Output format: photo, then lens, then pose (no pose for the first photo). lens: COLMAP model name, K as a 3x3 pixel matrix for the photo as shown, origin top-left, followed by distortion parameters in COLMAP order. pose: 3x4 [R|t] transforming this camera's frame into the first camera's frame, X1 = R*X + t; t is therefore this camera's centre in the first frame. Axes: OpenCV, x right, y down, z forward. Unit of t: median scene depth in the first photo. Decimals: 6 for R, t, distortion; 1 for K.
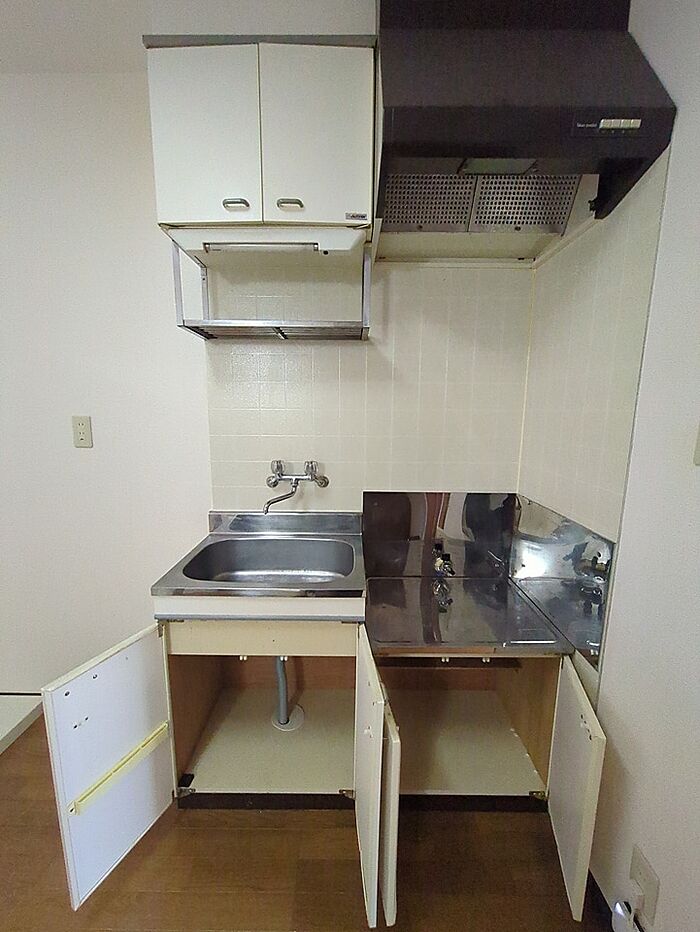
lens RADIAL K [[366.7, 0, 350.0], [0, 366.7, 466.0], [0, 0, 1]] dist [0.000590, 0.000182]
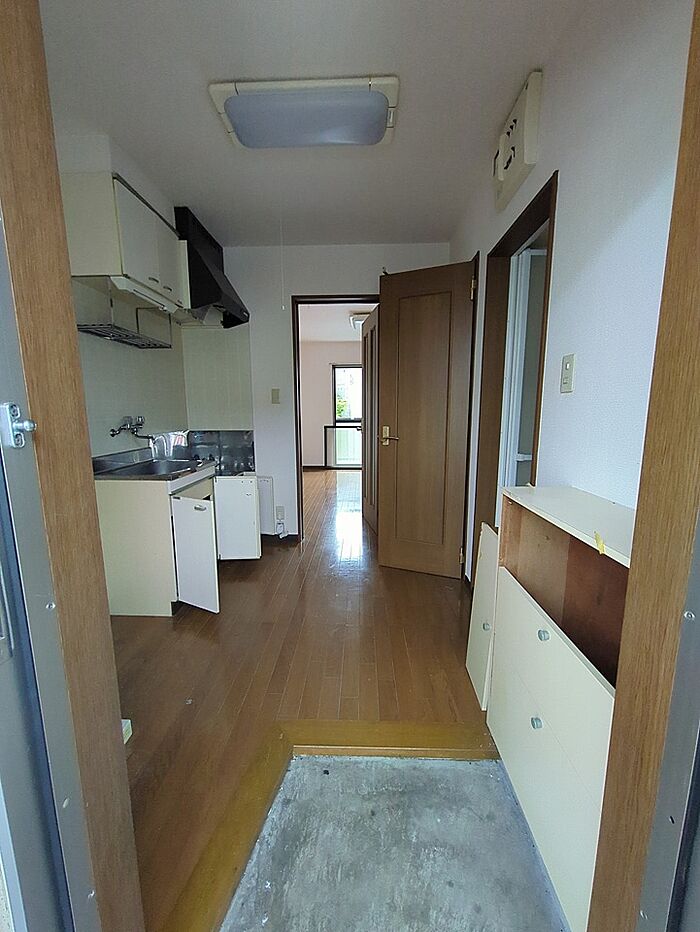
lens RADIAL K [[366.7, 0, 350.0], [0, 366.7, 466.0], [0, 0, 1]] dist [0.000590, 0.000182]
pose [[0.046117, -0.160167, 0.986012, -2.252773], [0.164717, 0.974770, 0.150637, 0.143038], [-0.985262, 0.155466, 0.071335, -0.063667]]
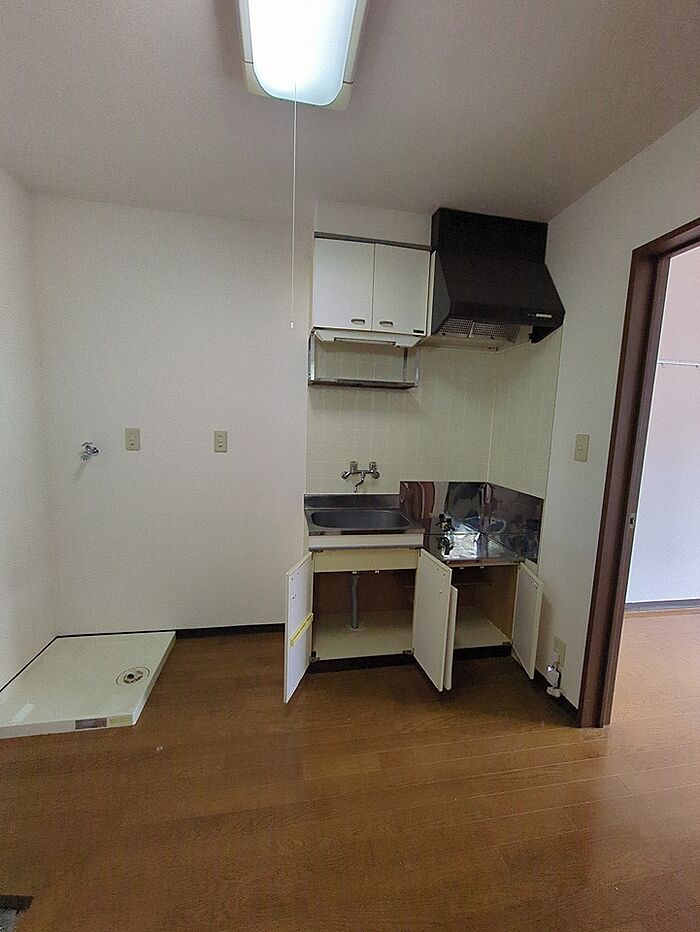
lens RADIAL K [[366.7, 0, 350.0], [0, 366.7, 466.0], [0, 0, 1]] dist [0.000590, 0.000182]
pose [[0.983829, 0.006672, 0.178985, -0.638560], [0.000233, 0.999258, -0.038527, 0.086023], [-0.179109, 0.037946, 0.983097, -0.745771]]
